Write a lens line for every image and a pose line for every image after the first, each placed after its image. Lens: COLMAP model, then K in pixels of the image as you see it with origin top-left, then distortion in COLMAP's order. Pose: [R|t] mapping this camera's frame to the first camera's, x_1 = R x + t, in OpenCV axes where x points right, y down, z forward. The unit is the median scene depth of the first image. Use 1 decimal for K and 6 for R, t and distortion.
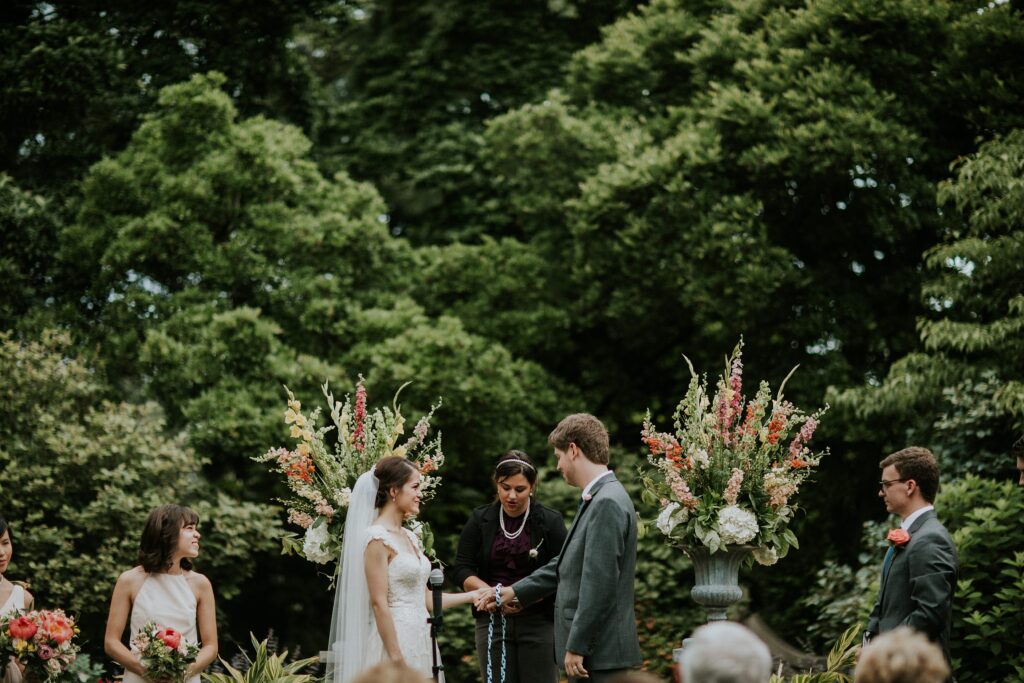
lens RADIAL K [[2477.0, 0, 507.8], [0, 2477.0, 342.0], [0, 0, 1]] dist [-0.160595, 0.000000]
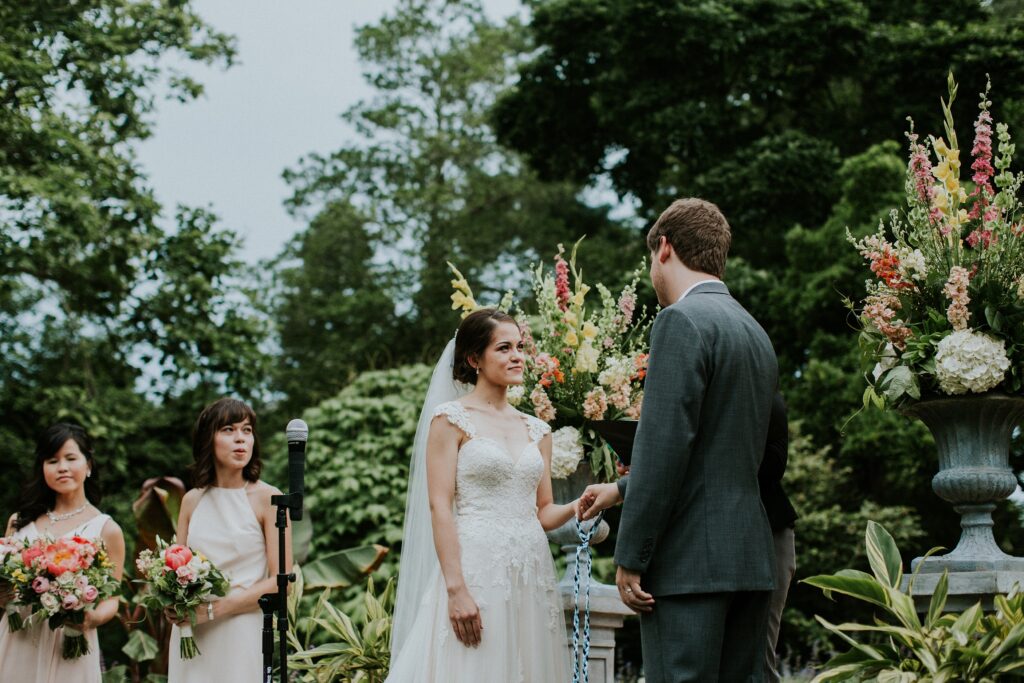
lens RADIAL K [[1492.6, 0, 522.7], [0, 1492.6, 335.7], [0, 0, 1]] dist [-0.004520, 0.000000]
pose [[0.827907, -0.113825, -0.549194, 0.117038], [0.051882, 0.990534, -0.127086, 0.062585], [0.558461, 0.076722, 0.825975, 0.367794]]
